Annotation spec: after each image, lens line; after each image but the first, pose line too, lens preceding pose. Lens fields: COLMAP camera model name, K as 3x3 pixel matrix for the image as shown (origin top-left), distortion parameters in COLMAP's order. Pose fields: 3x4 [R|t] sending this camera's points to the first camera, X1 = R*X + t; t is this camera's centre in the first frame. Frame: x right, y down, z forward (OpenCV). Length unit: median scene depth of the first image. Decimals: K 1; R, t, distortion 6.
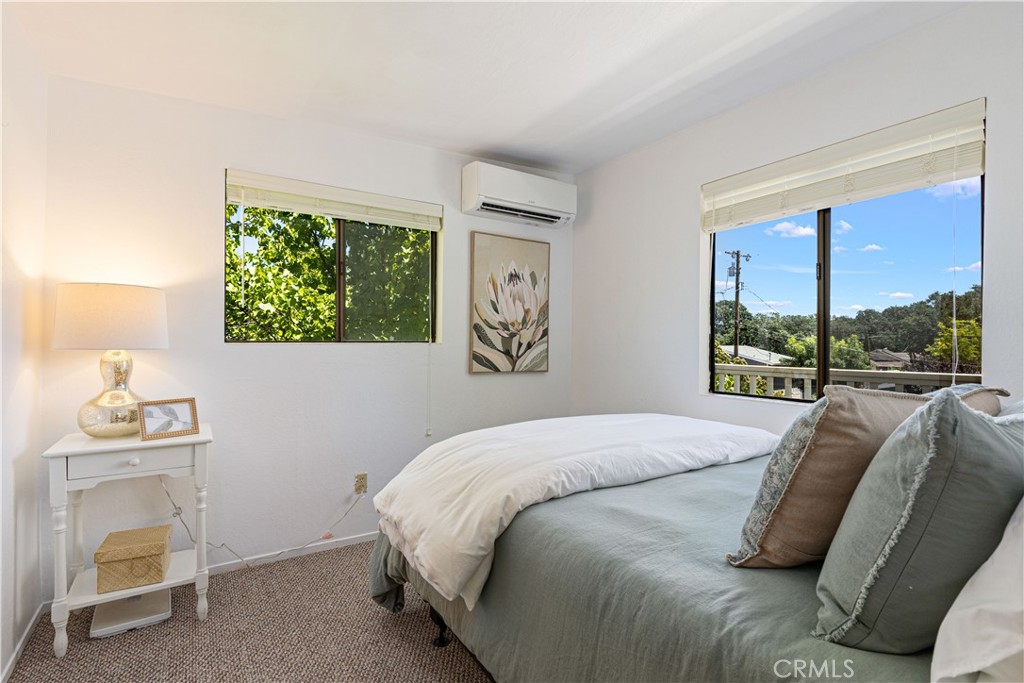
lens RADIAL K [[494.4, 0, 513.1], [0, 494.4, 343.5], [0, 0, 1]] dist [-0.000181, 0.000747]
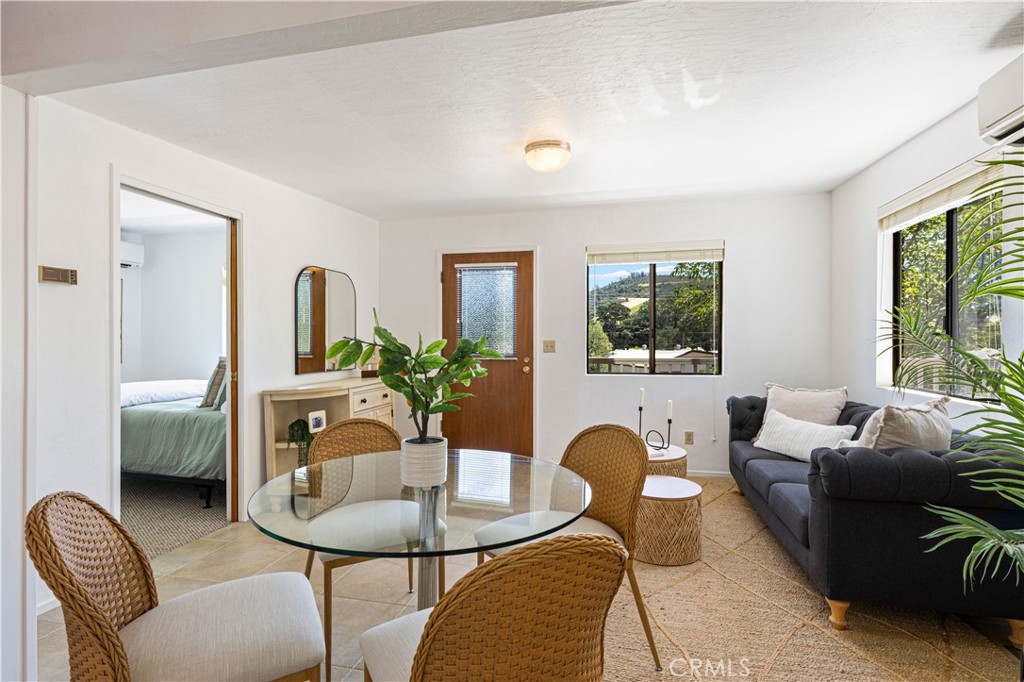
lens RADIAL K [[494.4, 0, 511.7], [0, 494.4, 342.6], [0, 0, 1]] dist [-0.000181, 0.000747]
pose [[0.723725, -0.007796, 0.690044, -0.254445], [0.005169, 0.999969, 0.005877, -0.024074], [-0.690069, -0.000686, 0.723743, -2.134646]]
